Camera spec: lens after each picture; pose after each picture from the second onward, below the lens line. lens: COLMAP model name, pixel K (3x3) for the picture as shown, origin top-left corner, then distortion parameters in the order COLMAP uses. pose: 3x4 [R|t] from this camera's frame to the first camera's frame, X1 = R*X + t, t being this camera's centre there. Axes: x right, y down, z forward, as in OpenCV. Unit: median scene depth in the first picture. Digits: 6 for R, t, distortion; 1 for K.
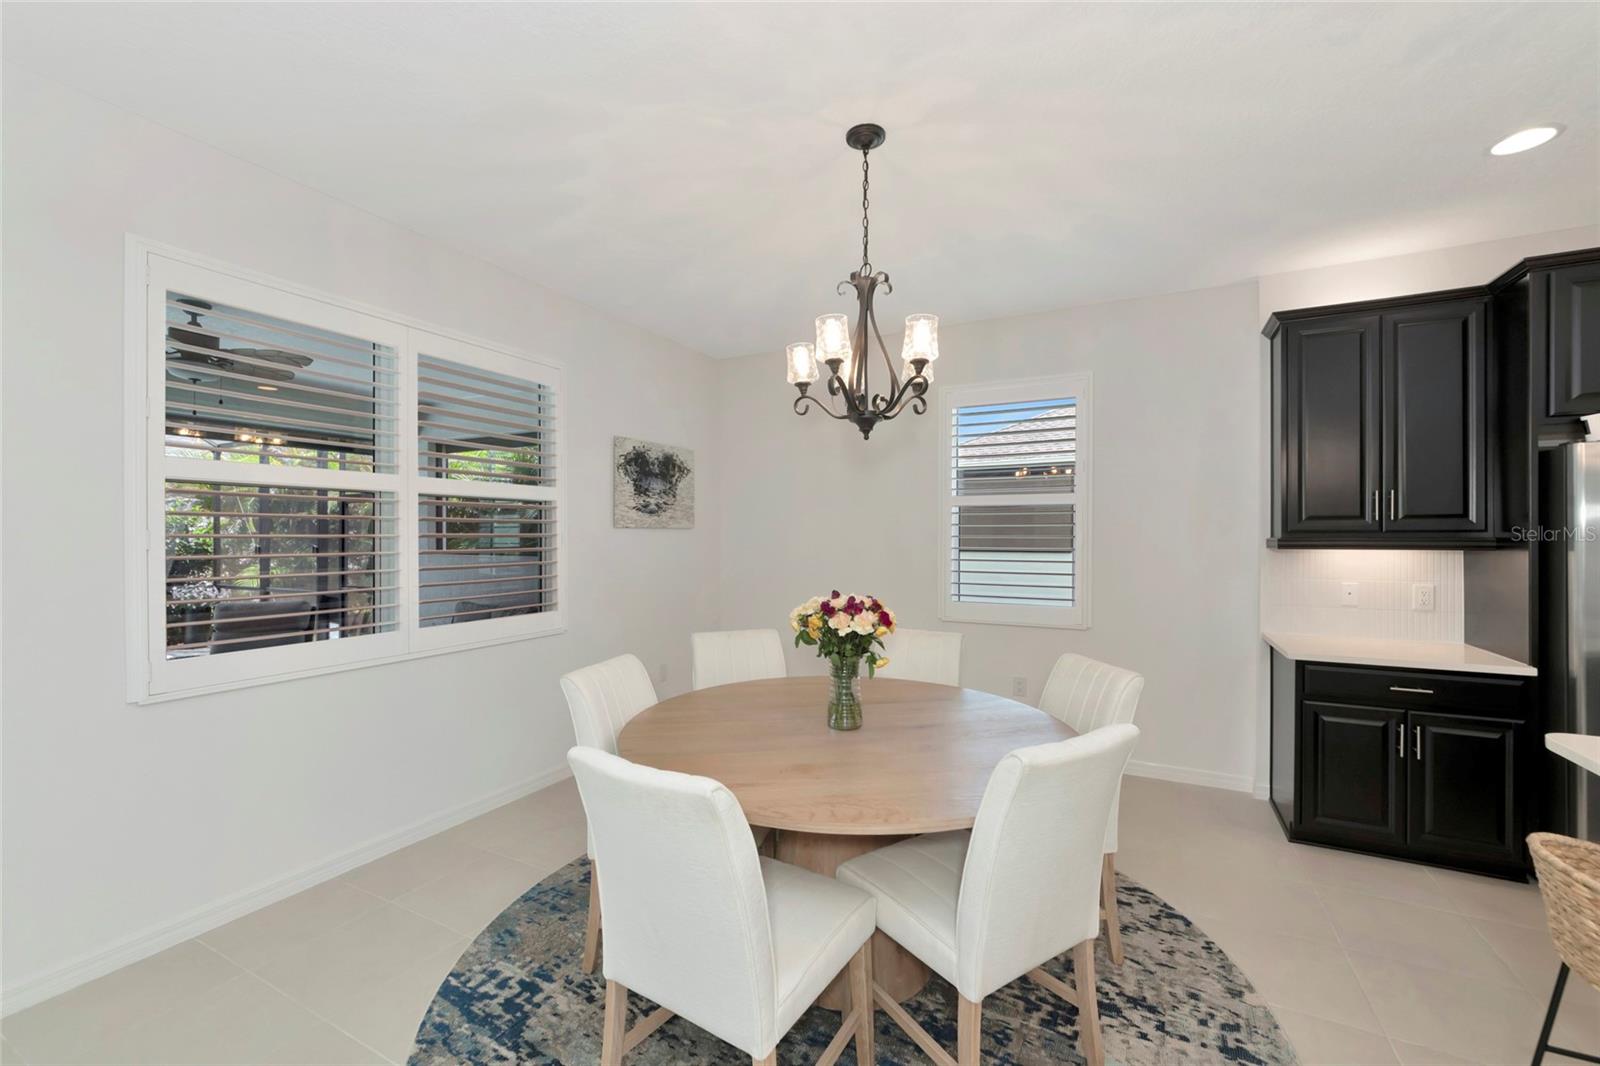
lens RADIAL K [[649.6, 0, 795.0], [0, 649.6, 536.8], [0, 0, 1]] dist [-0.005886, -0.000111]
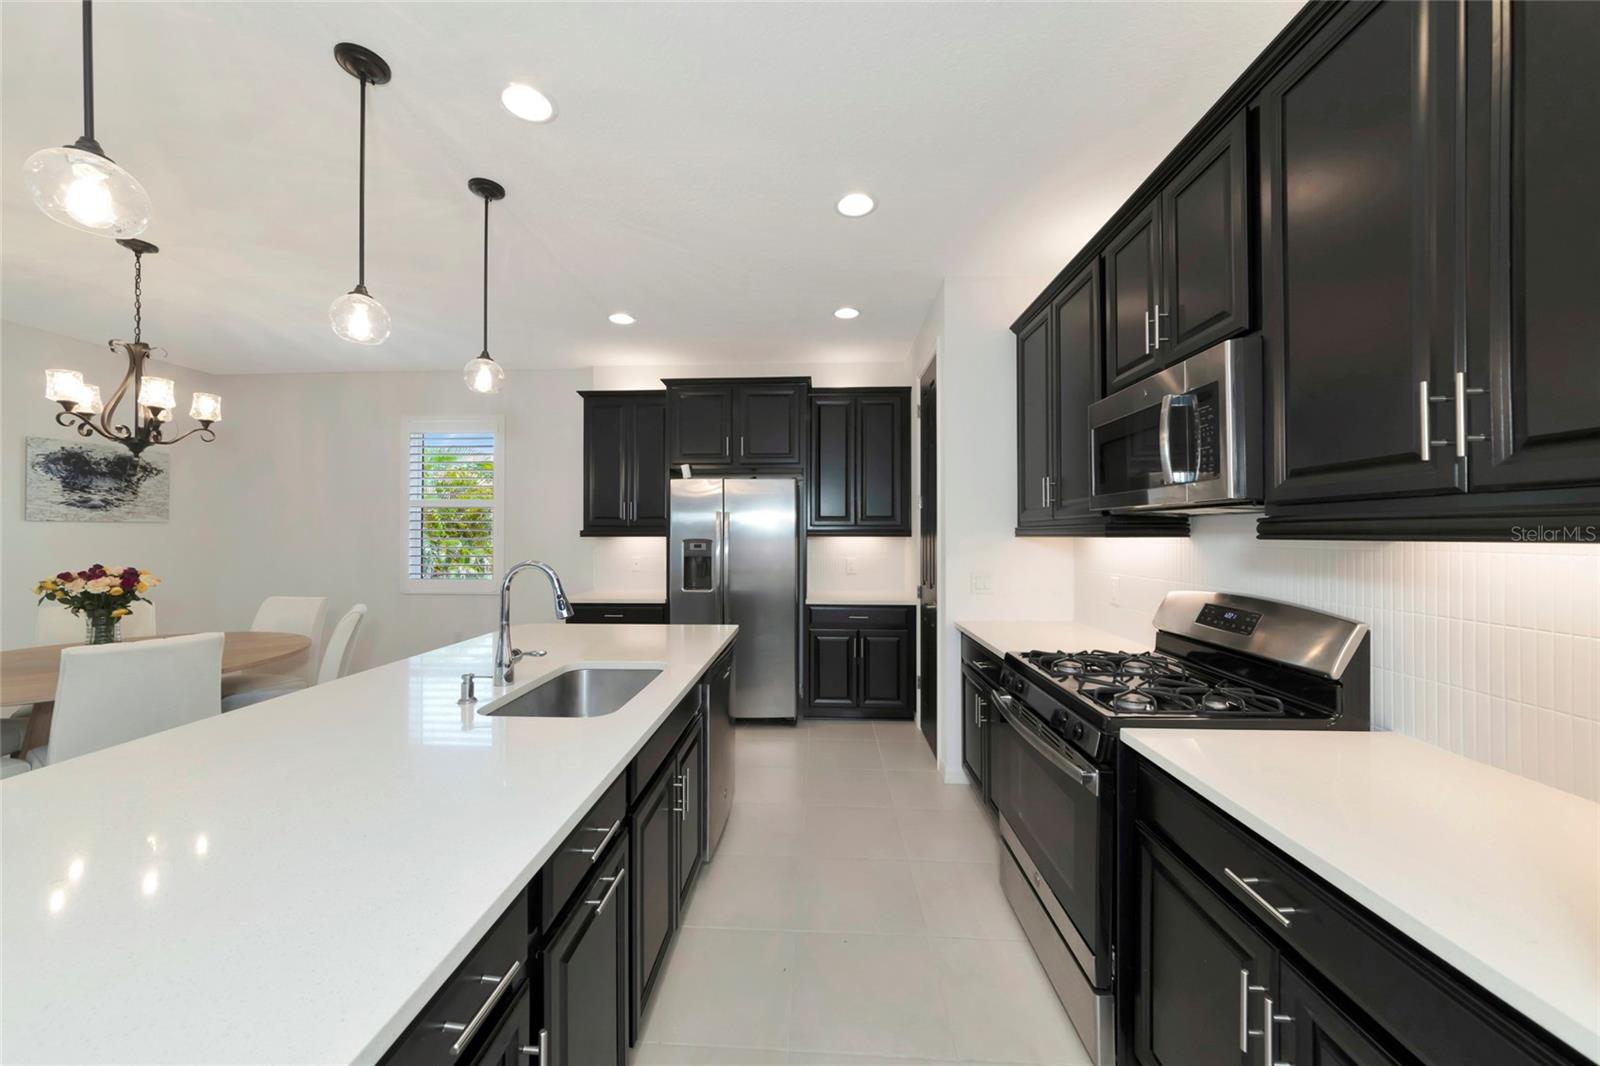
lens RADIAL K [[565.1, 0, 794.2], [0, 565.1, 529.4], [0, 0, 1]] dist [-0.009491, 0.003776]
pose [[0.908308, 0.003431, 0.418288, 0.830348], [0.001208, 0.999941, -0.010824, 0.020397], [-0.418301, 0.010336, 0.908250, -0.656875]]
